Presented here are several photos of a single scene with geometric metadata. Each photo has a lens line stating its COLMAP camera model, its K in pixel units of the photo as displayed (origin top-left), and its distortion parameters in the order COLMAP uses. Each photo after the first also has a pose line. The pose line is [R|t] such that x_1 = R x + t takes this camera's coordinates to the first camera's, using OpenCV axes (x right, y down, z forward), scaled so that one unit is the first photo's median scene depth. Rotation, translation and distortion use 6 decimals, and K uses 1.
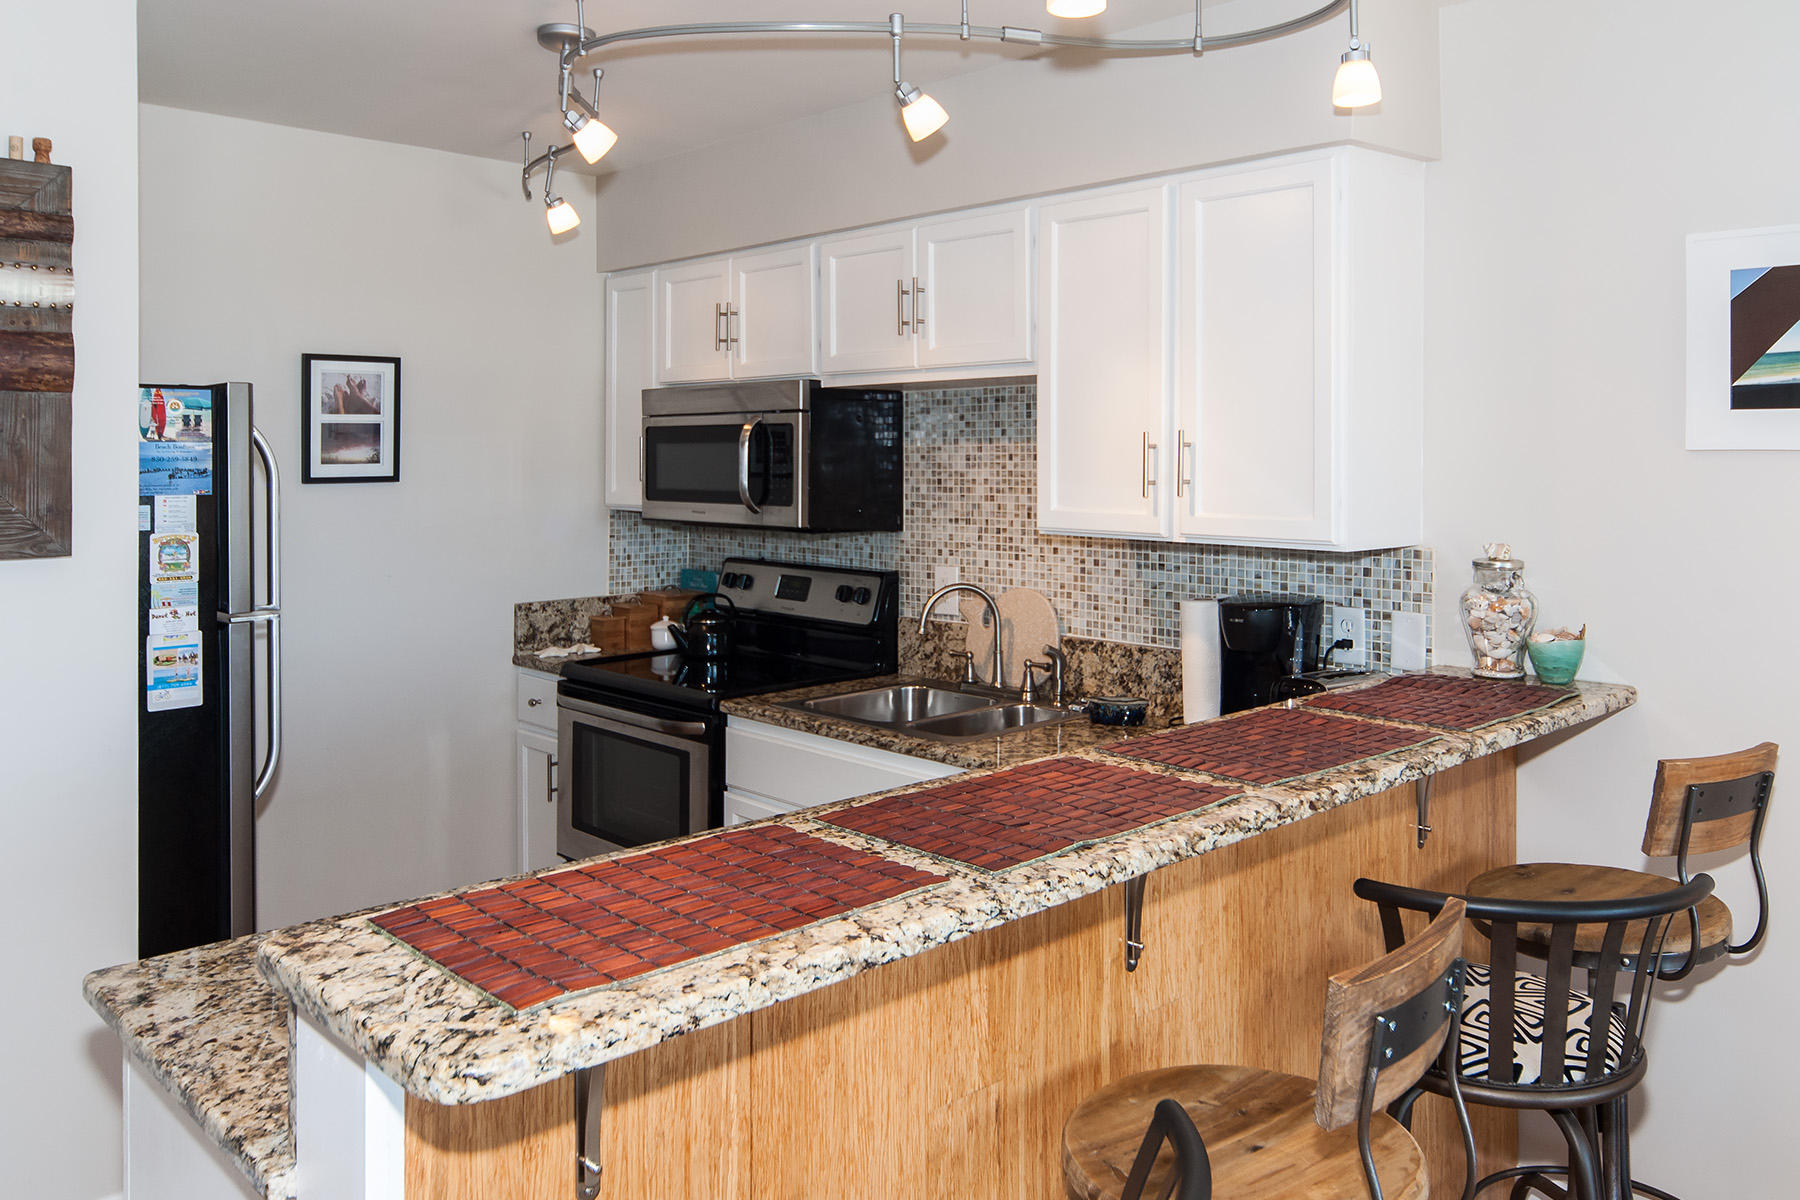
lens RADIAL K [[1376.7, 0, 909.9], [0, 1376.7, 453.3], [0, 0, 1]] dist [-0.006807, -0.004809]
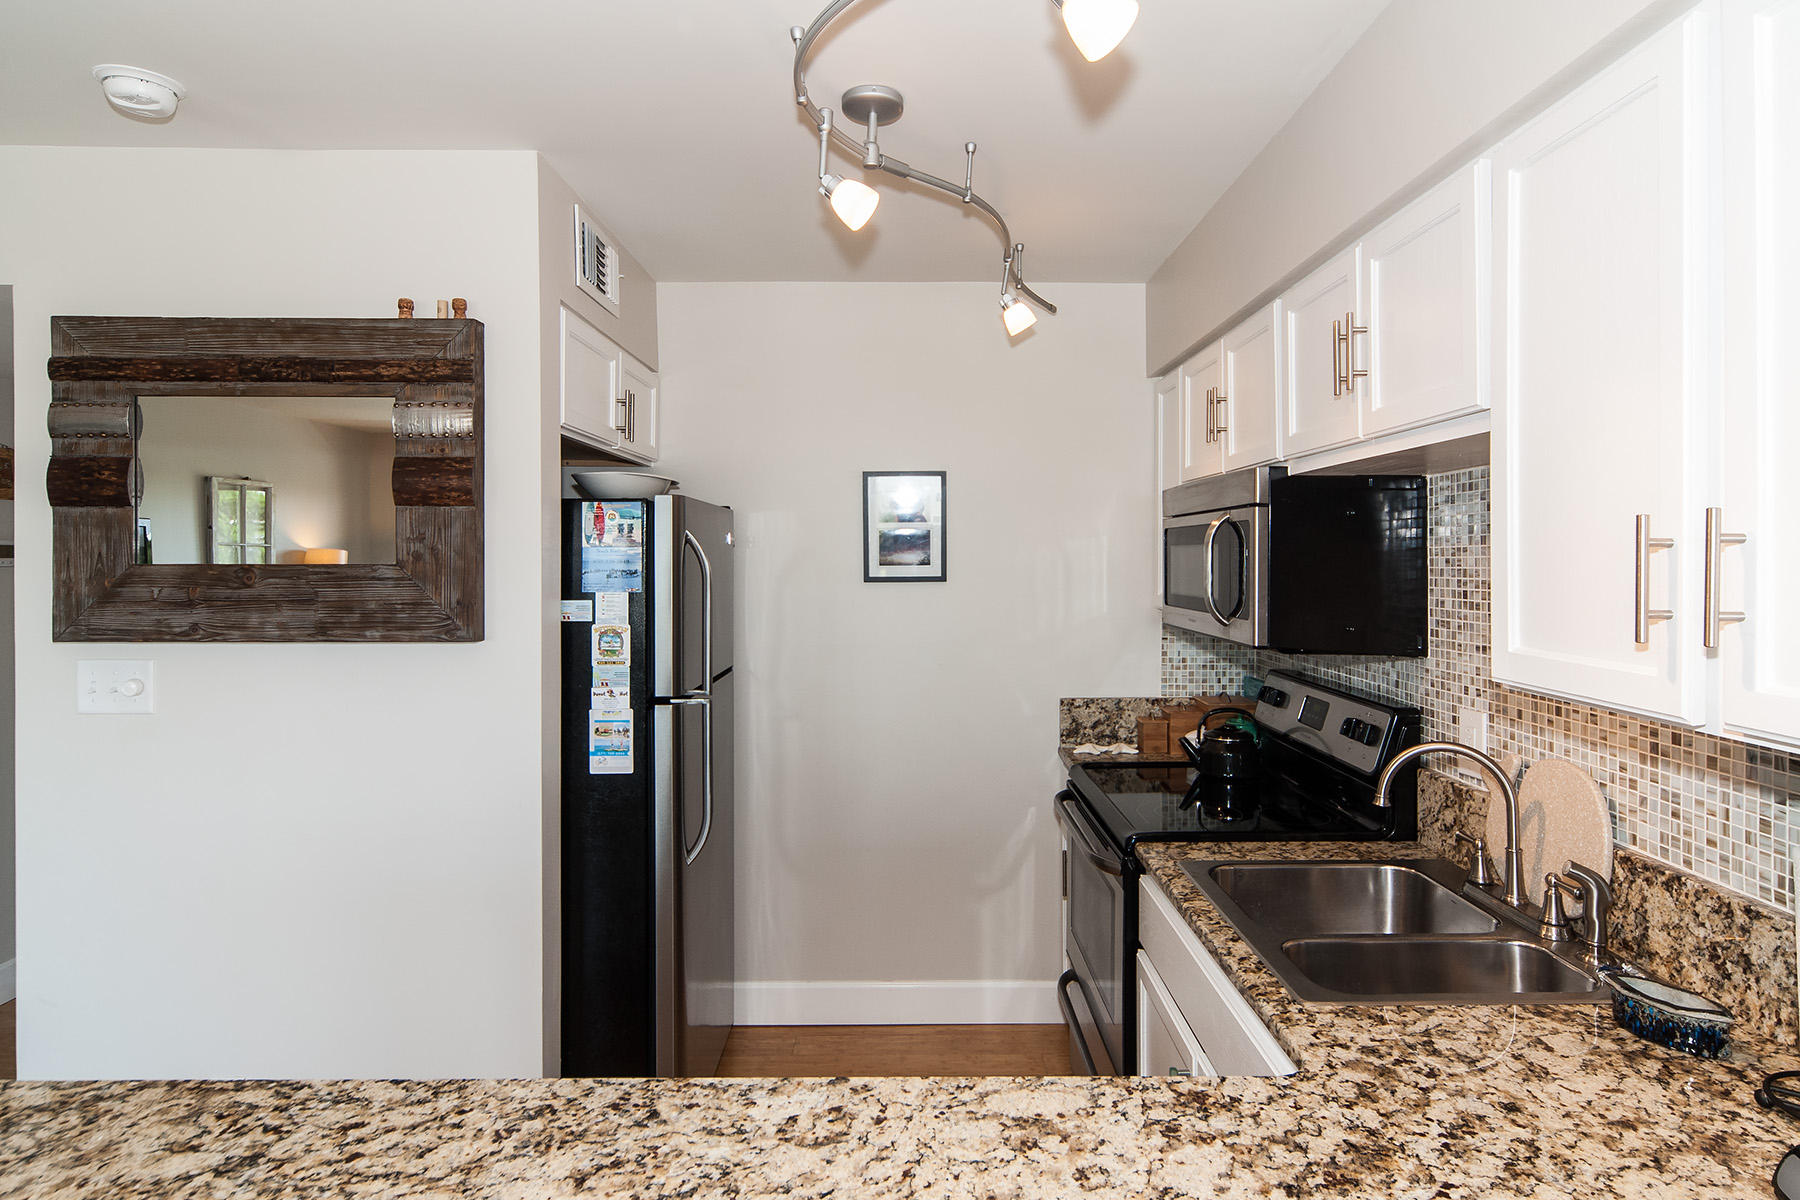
lens RADIAL K [[983.5, 0, 908.4], [0, 983.5, 553.5], [0, 0, 1]] dist [0.001136, 0.000116]
pose [[0.725895, -0.002340, -0.687801, 0.177214], [0.000477, 0.999996, -0.002899, -0.000055], [0.687805, 0.001777, 0.725893, 0.434511]]
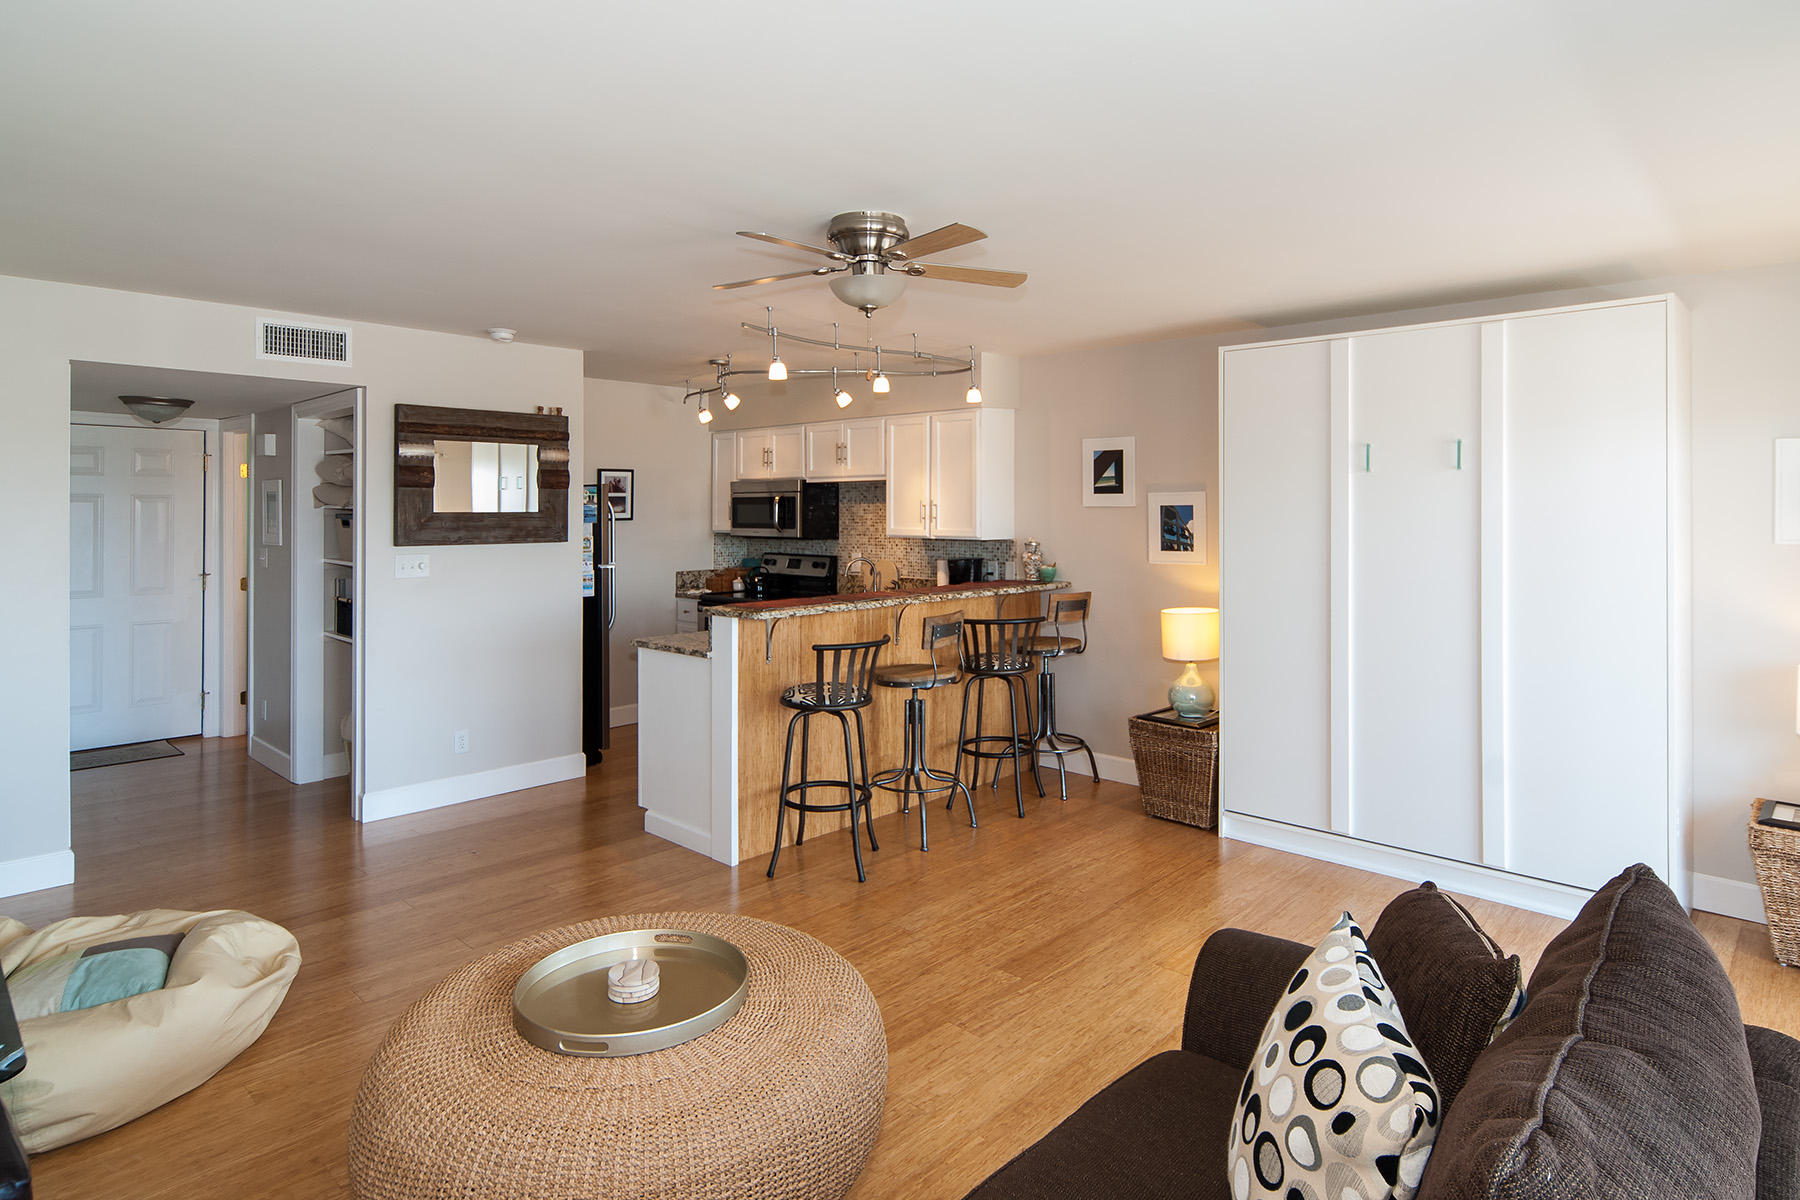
lens RADIAL K [[1000.1, 0, 897.9], [0, 1000.1, 504.3], [0, 0, 1]] dist [0.000326, 0.000016]
pose [[0.998943, -0.001996, 0.045934, 0.019879], [0.002169, 0.999991, -0.003706, 0.000015], [-0.045926, 0.003802, 0.998938, -0.882270]]
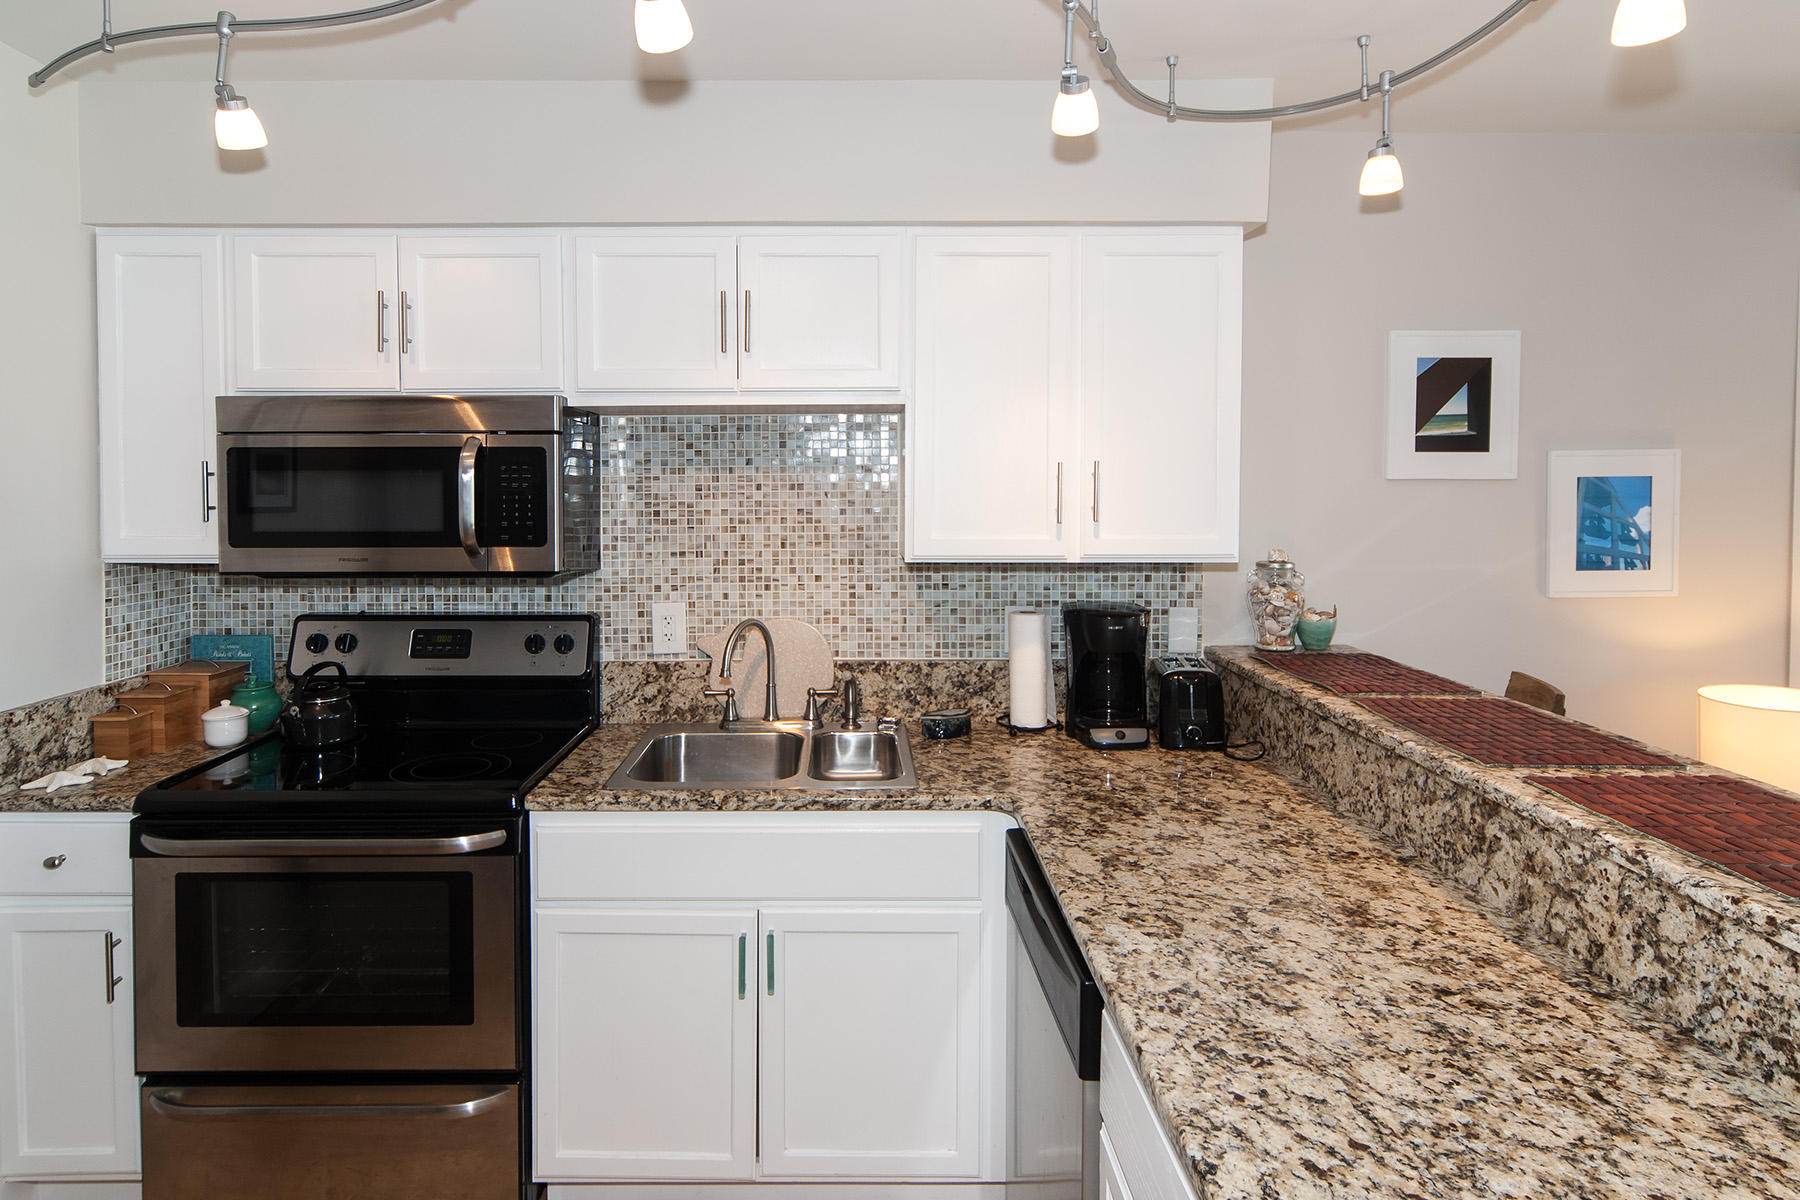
lens RADIAL K [[1015.6, 0, 854.2], [0, 1015.6, 512.6], [0, 0, 1]] dist [0.001140, -0.000069]
pose [[0.694207, -0.020534, 0.719483, -0.405805], [0.002280, 0.999651, 0.026330, 0.002135], [-0.719772, -0.016638, 0.694011, 0.444875]]
